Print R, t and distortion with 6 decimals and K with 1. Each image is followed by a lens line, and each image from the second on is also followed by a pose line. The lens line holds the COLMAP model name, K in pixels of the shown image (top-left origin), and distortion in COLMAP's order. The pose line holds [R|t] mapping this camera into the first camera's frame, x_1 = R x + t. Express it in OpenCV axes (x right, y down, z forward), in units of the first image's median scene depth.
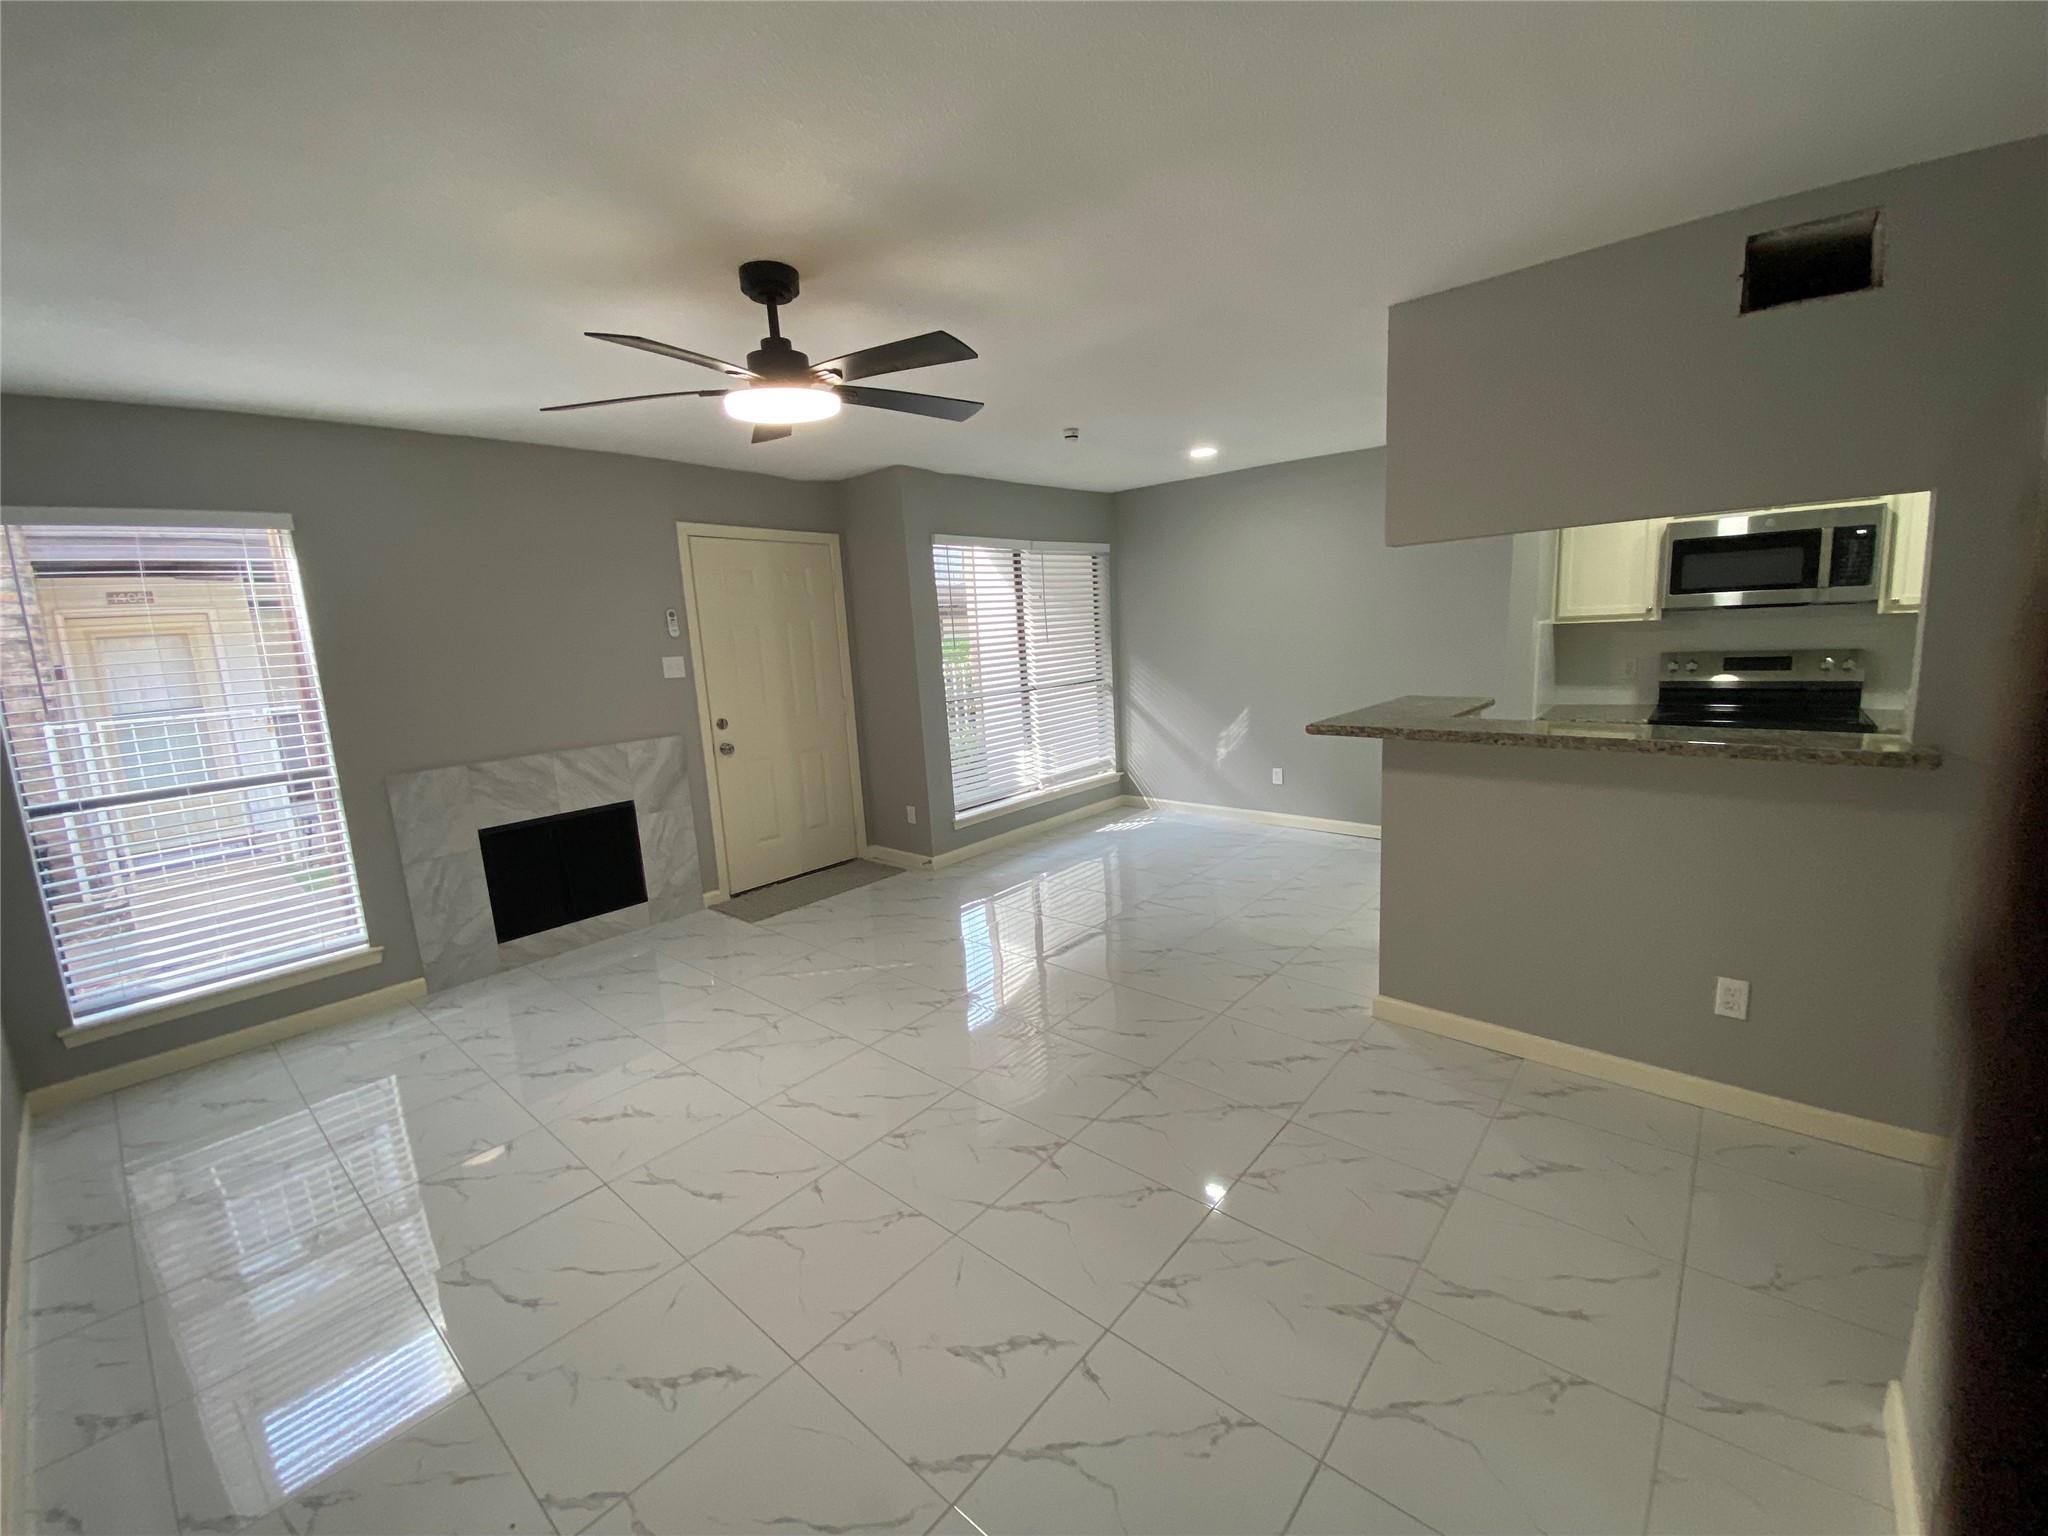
lens RADIAL K [[821.5, 0, 1037.9], [0, 821.5, 768.4], [0, 0, 1]] dist [0.005187, -0.006476]
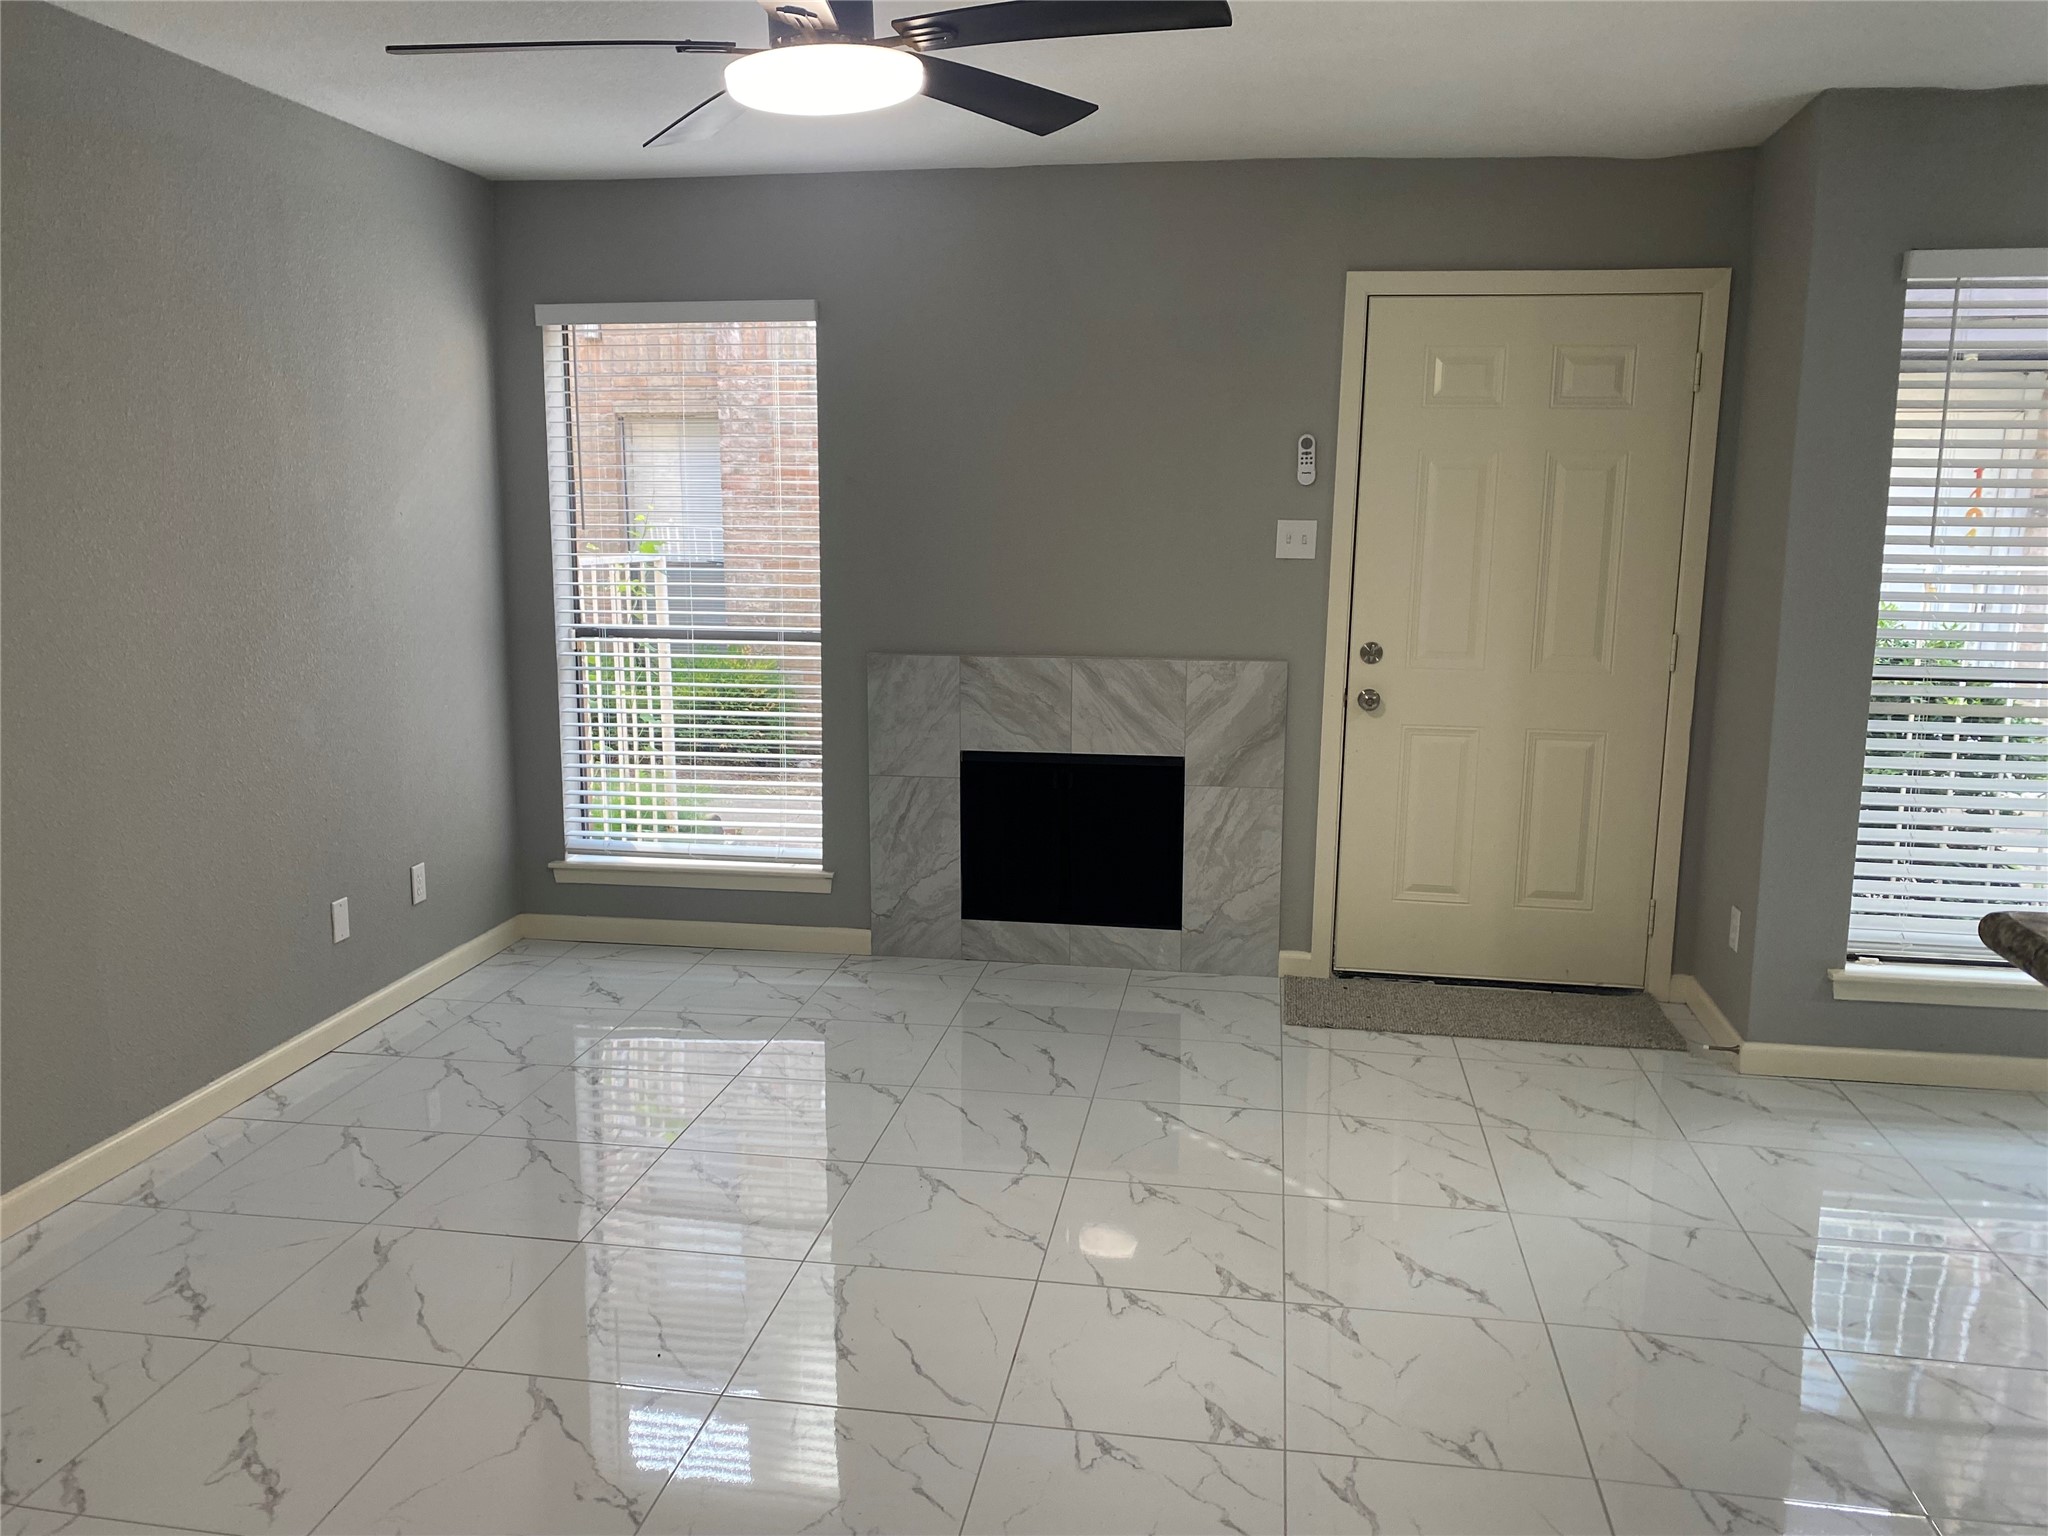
lens RADIAL K [[1568.4, 0, 992.1], [0, 1568.4, 766.9], [0, 0, 1]] dist [0.023668, -0.025998]
pose [[0.505298, 0.200385, -0.839357, 0.407769], [-0.177018, 0.976050, 0.126453, -0.076902], [0.844594, 0.084685, 0.528668, 0.302619]]
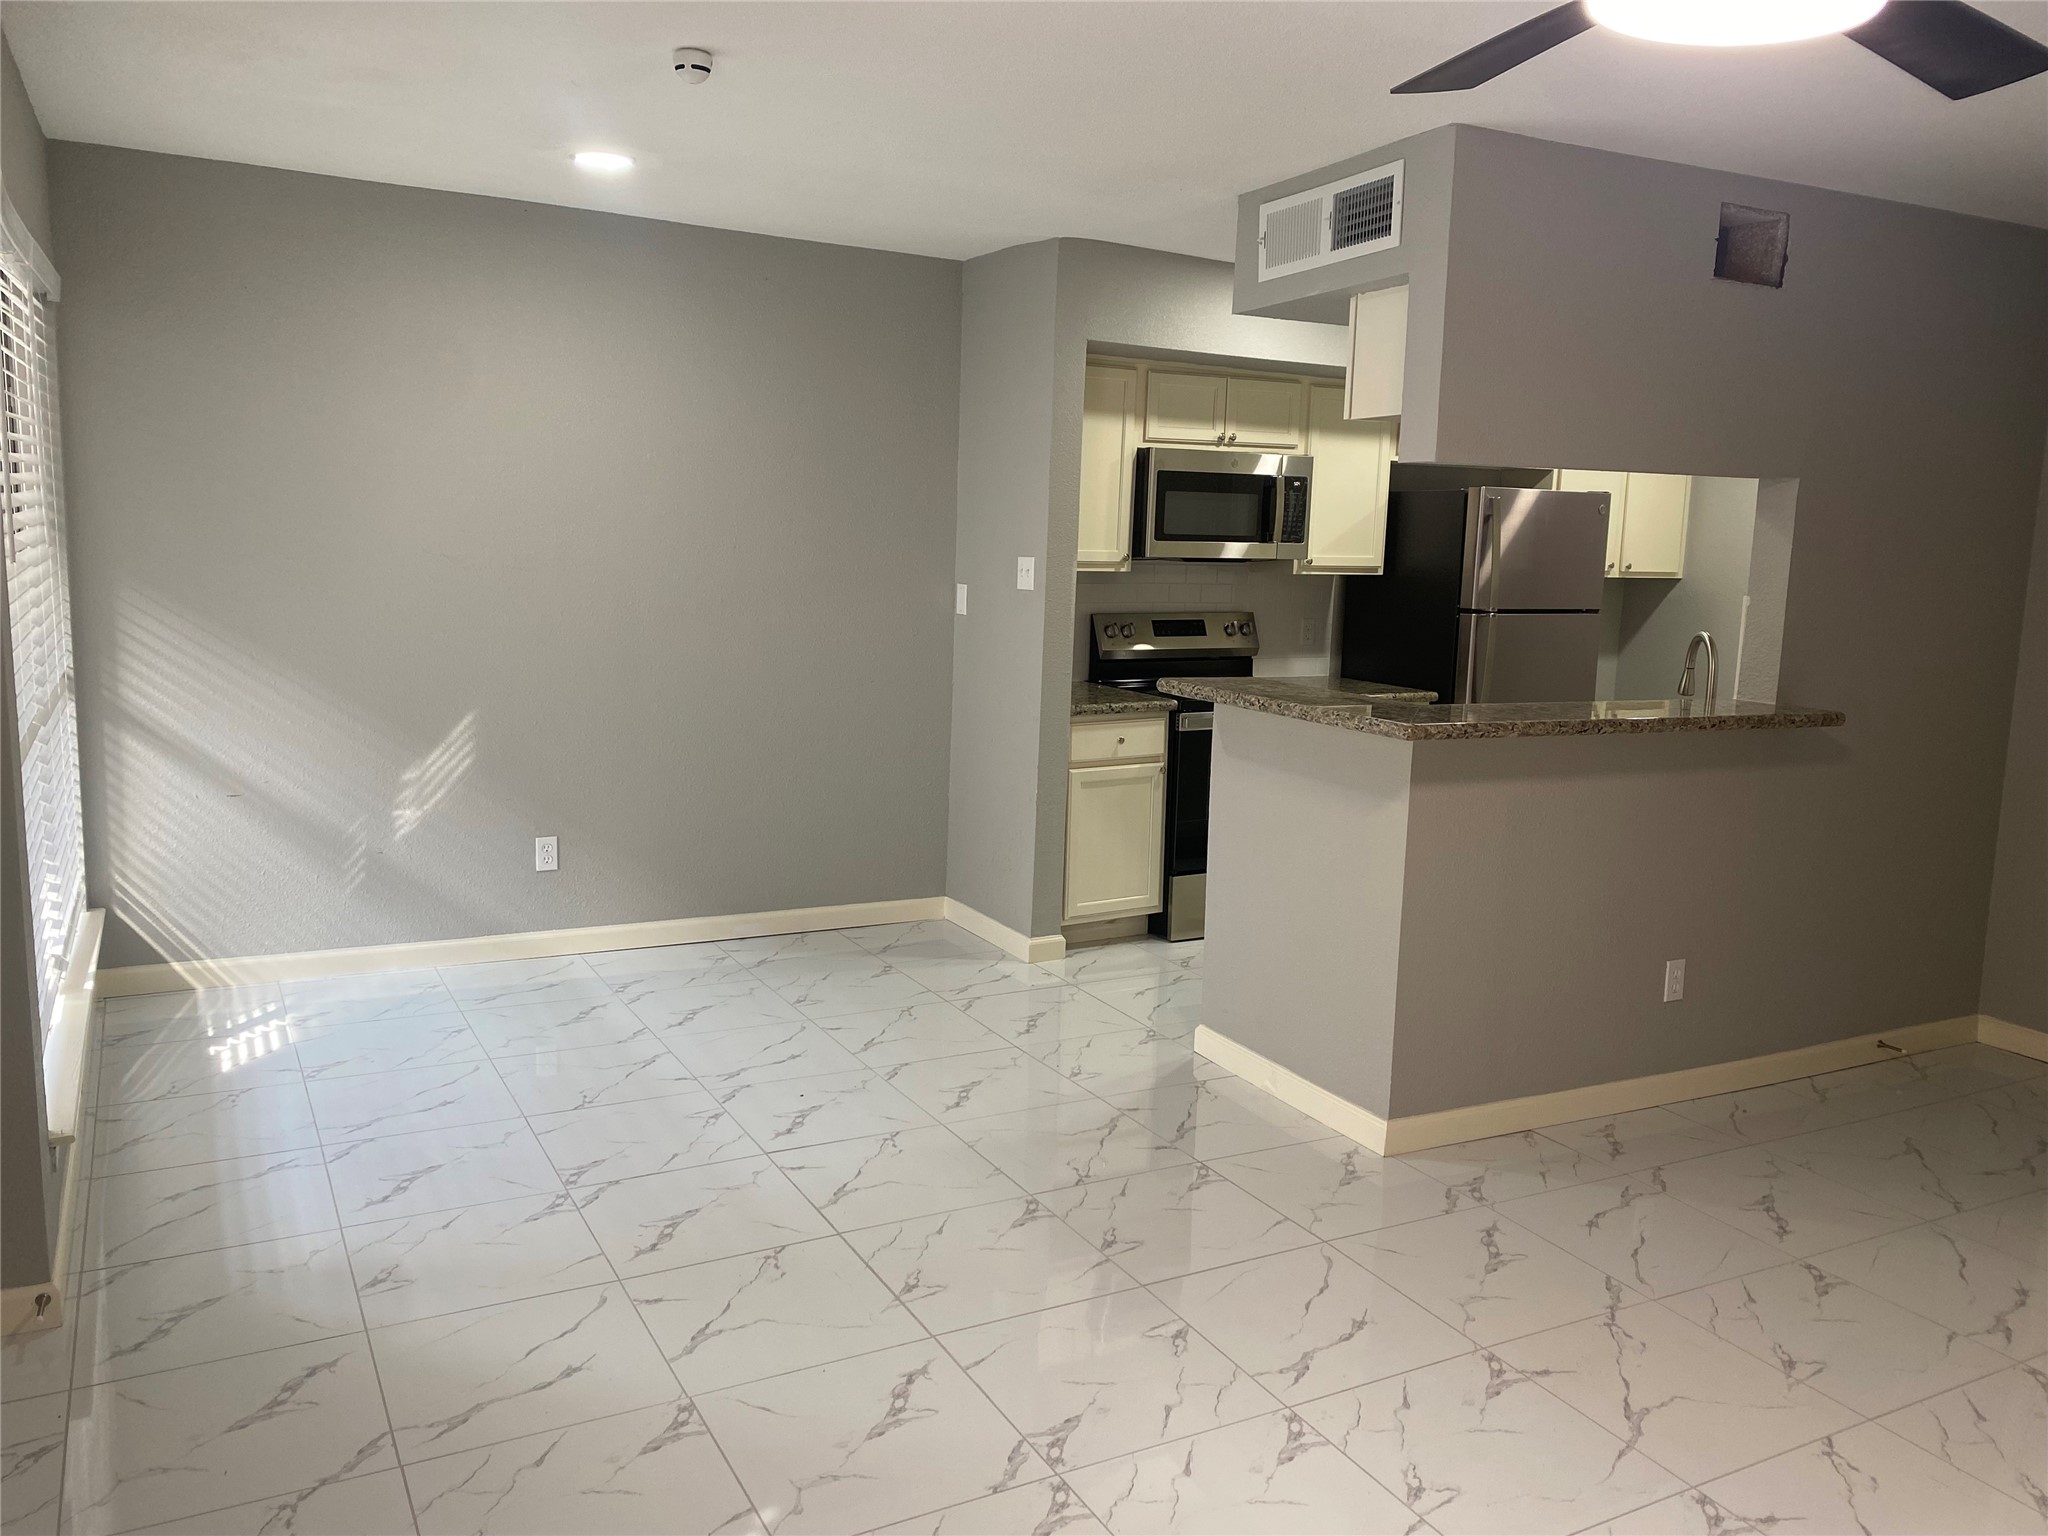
lens RADIAL K [[1568.4, 0, 1017.2], [0, 1568.4, 748.6], [0, 0, 1]] dist [0.023668, -0.025998]
pose [[0.360122, -0.069739, 0.930295, -0.642808], [0.102667, 0.994108, 0.034779, -0.077292], [-0.927239, 0.082986, 0.365160, 0.579038]]
